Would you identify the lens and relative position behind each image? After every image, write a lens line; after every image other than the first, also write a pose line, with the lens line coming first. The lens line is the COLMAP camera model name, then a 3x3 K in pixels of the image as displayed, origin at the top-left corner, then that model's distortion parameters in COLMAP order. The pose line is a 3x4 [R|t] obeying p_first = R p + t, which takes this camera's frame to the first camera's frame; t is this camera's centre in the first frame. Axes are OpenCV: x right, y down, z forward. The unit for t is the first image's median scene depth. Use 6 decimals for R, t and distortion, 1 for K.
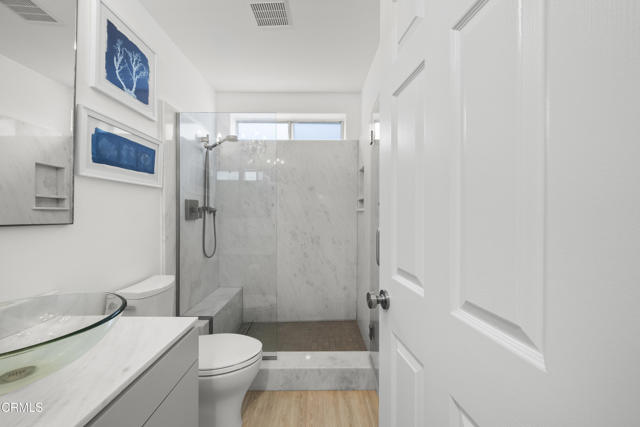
lens RADIAL K [[245.5, 0, 319.1], [0, 245.5, 212.0], [0, 0, 1]] dist [-0.003068, -0.000950]
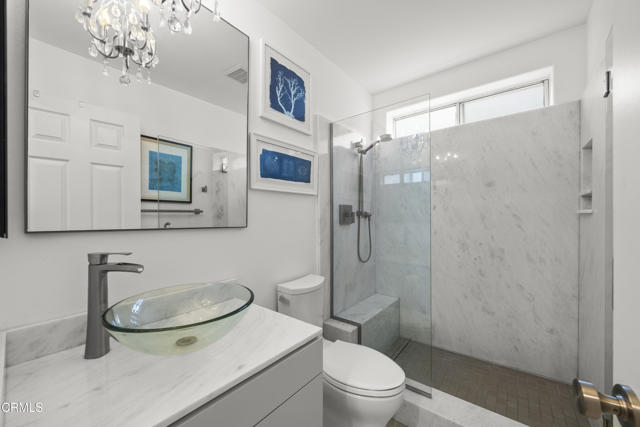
lens RADIAL K [[245.5, 0, 323.7], [0, 245.5, 217.7], [0, 0, 1]] dist [-0.003068, -0.000950]
pose [[0.775814, -0.004413, -0.630946, 0.056637], [0.008287, 0.999961, 0.003195, -0.000660], [0.630907, -0.007708, 0.775820, 0.134125]]
